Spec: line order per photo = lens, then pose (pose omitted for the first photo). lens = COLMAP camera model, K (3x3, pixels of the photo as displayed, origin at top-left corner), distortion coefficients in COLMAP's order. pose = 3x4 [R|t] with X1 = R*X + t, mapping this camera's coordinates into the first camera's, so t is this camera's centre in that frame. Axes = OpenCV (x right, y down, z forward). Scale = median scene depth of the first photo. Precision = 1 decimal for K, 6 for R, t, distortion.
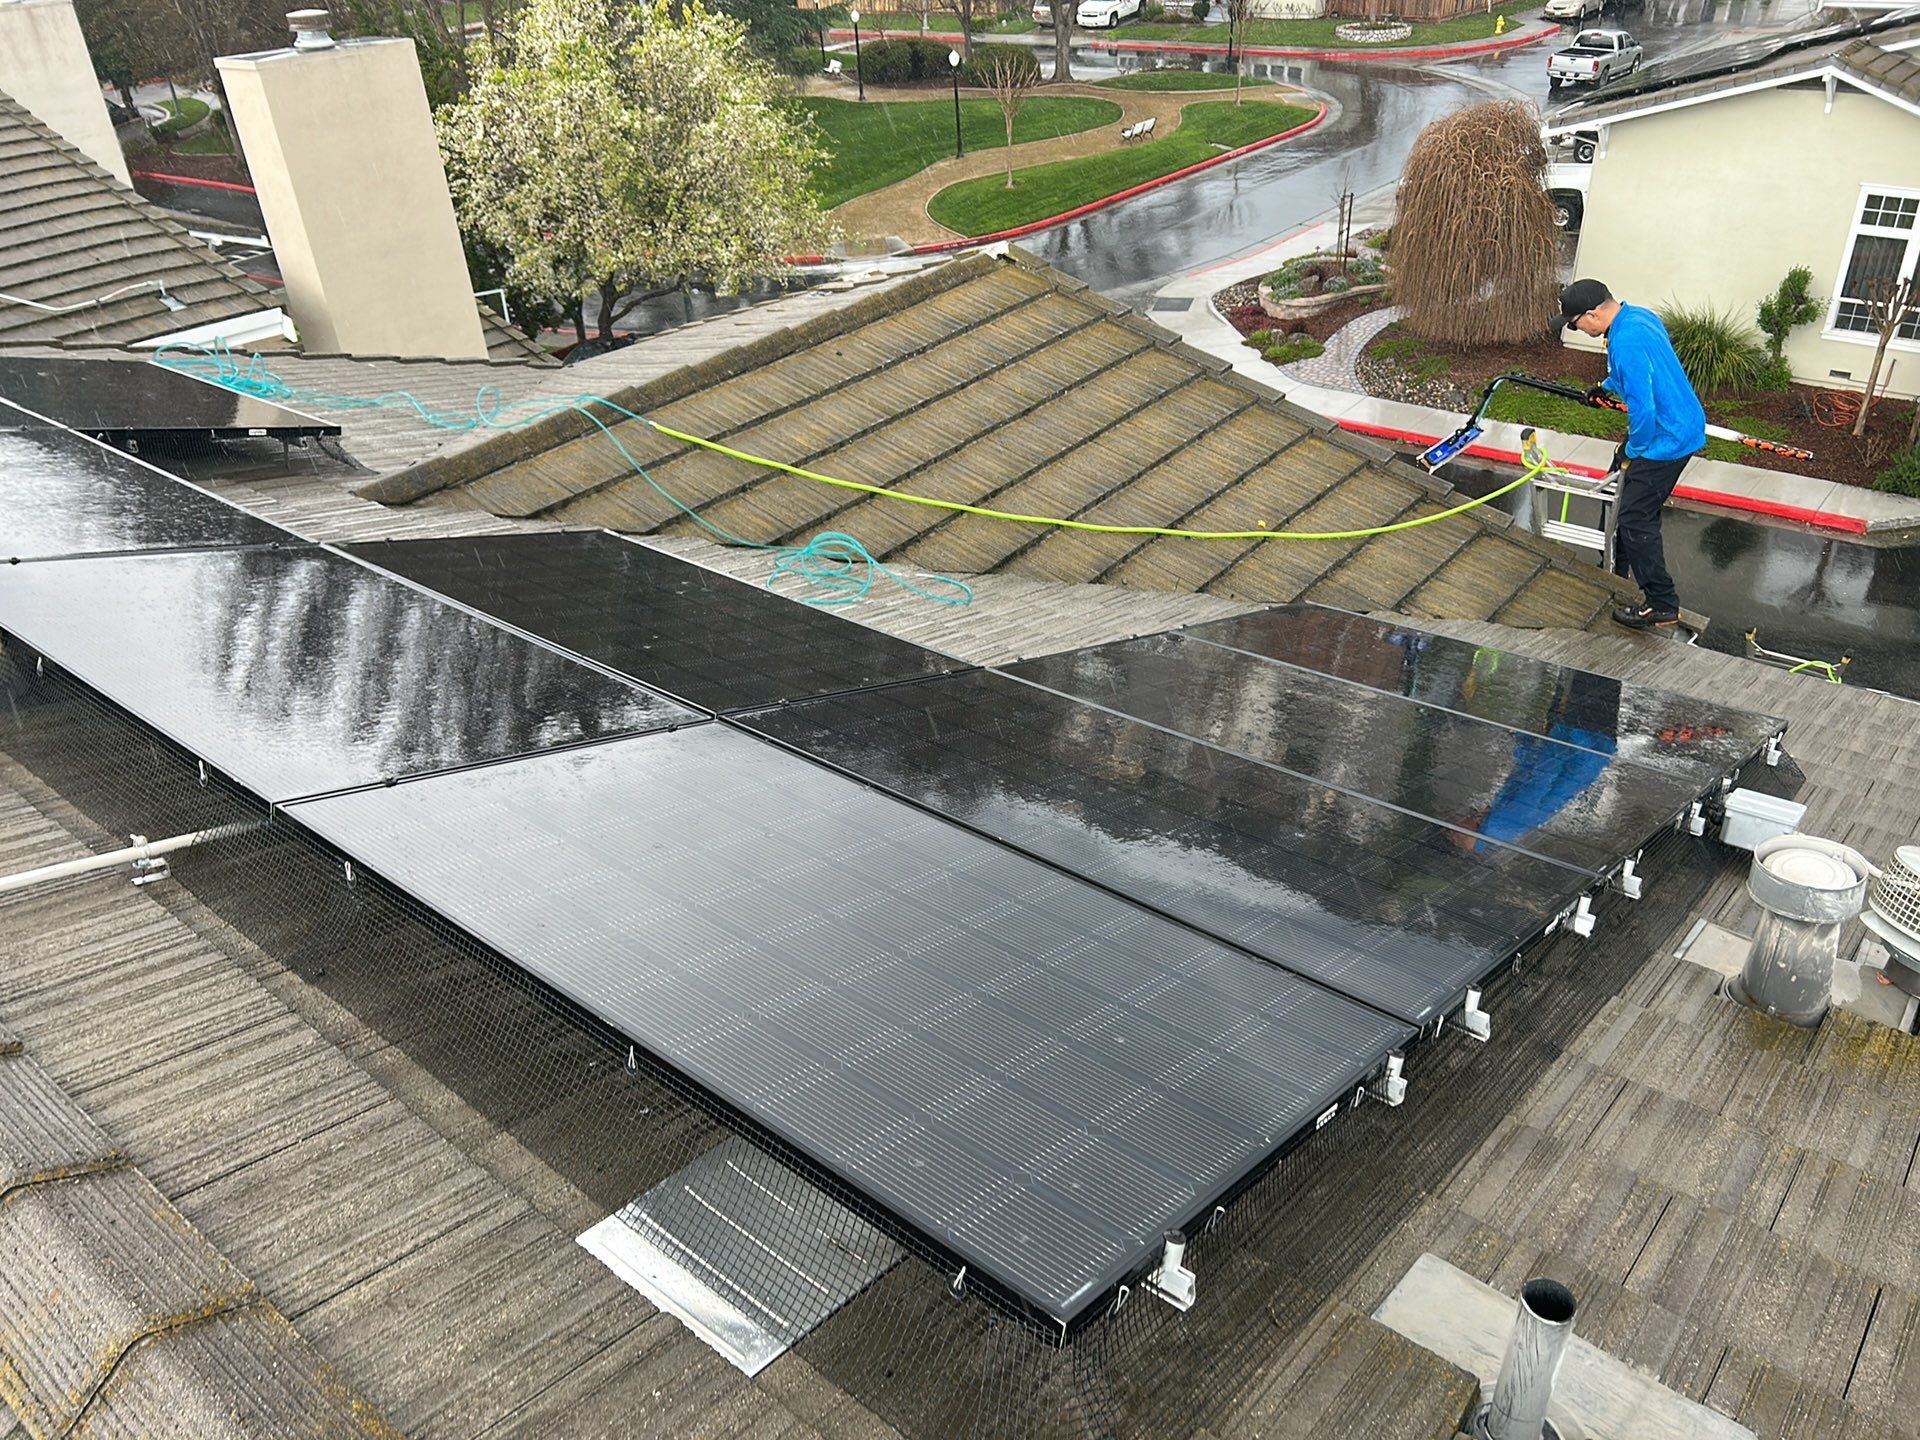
lens RADIAL K [[1446.0, 0, 952.0], [0, 1446.0, 711.1], [0, 0, 1]] dist [0.048486, -0.064400]
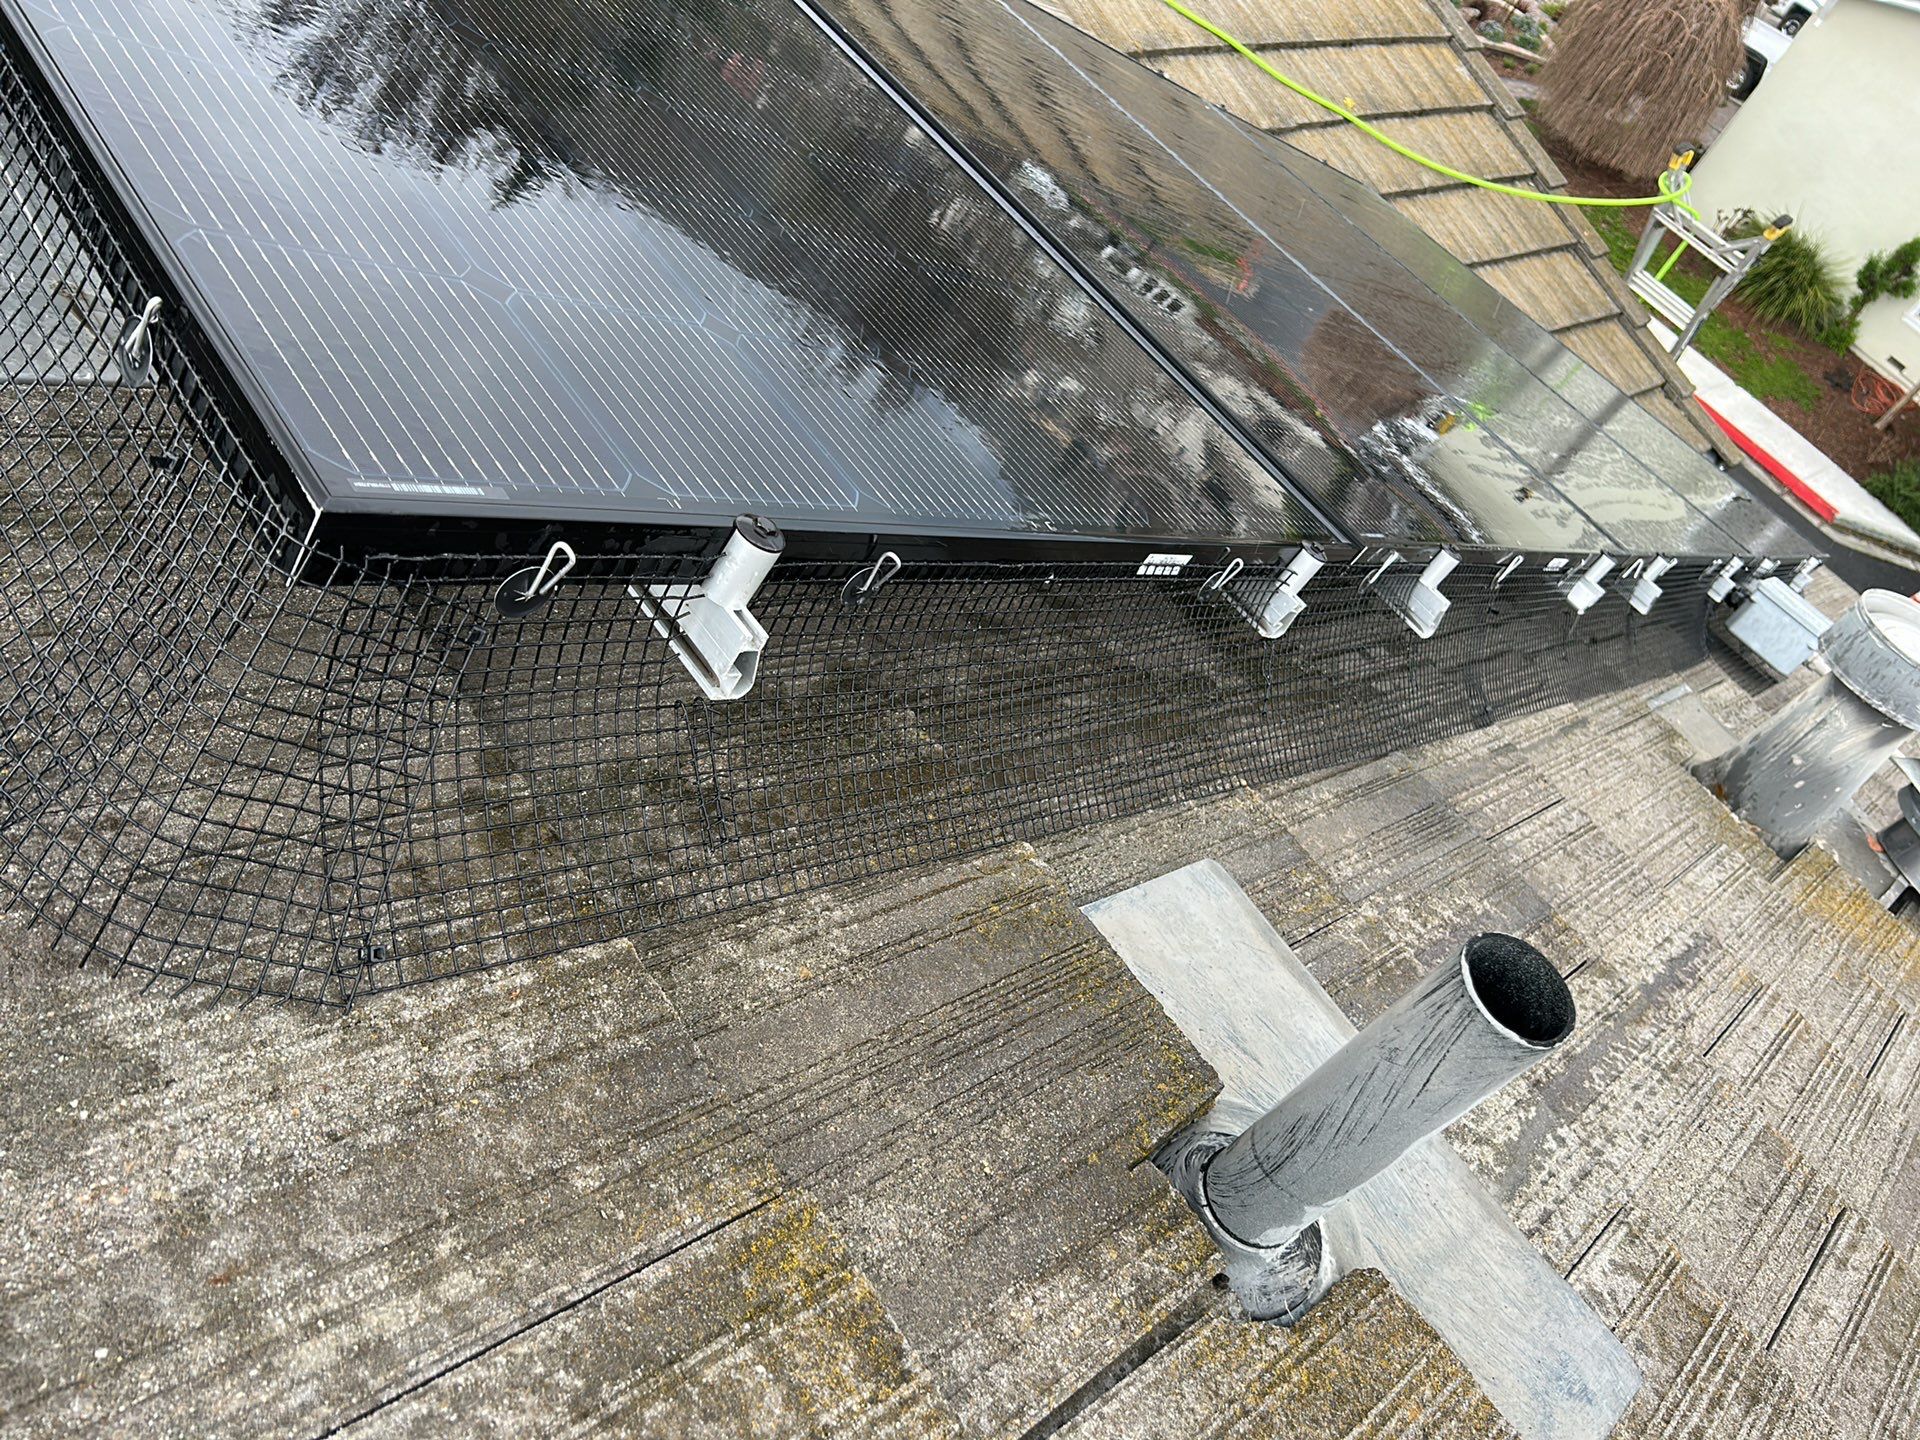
lens RADIAL K [[1446.0, 0, 952.0], [0, 1446.0, 711.1], [0, 0, 1]] dist [0.048486, -0.064400]
pose [[0.901860, 0.408588, 0.140373, 0.102159], [-0.430857, 0.874527, 0.222631, 0.179794], [-0.031796, -0.261263, 0.964744, 0.364283]]
